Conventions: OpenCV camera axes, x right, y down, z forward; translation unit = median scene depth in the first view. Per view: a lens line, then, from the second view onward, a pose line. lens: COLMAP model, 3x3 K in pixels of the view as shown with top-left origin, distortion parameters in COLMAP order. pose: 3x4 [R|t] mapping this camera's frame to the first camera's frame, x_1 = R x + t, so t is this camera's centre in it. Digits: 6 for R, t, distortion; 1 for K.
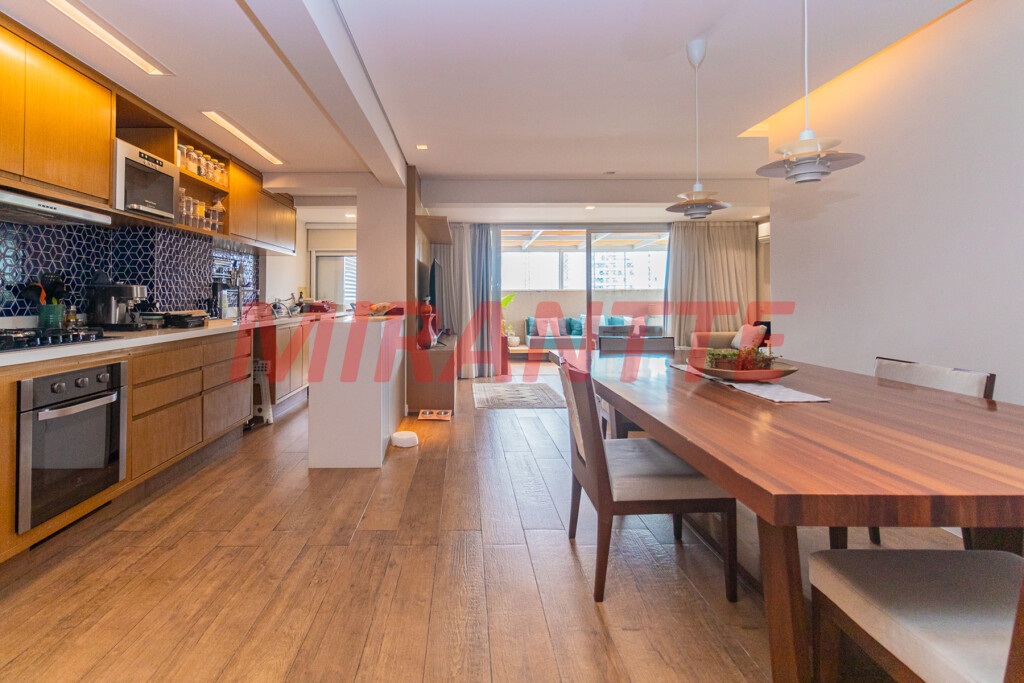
lens RADIAL K [[495.1, 0, 466.0], [0, 495.1, 291.0], [0, 0, 1]] dist [-0.000290, 0.000245]
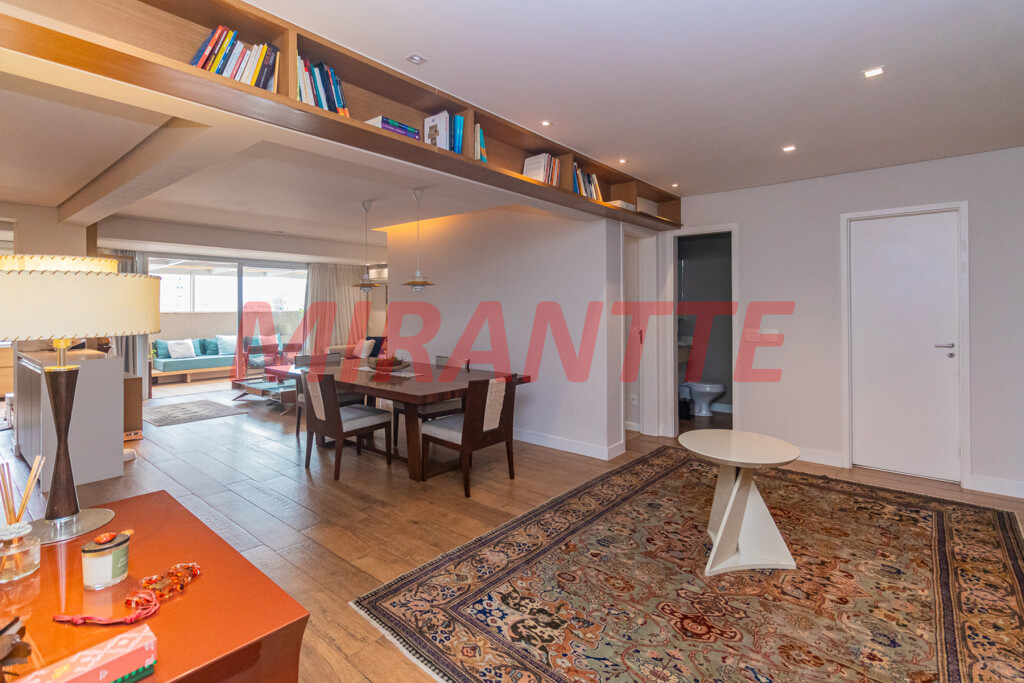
lens RADIAL K [[496.6, 0, 516.3], [0, 496.6, 307.4], [0, 0, 1]] dist [0.001302, 0.000218]
pose [[0.645272, 0.001828, 0.763950, -0.238014], [-0.011826, 0.999901, 0.007597, -0.039771], [-0.763861, -0.013936, 0.645230, -0.263881]]
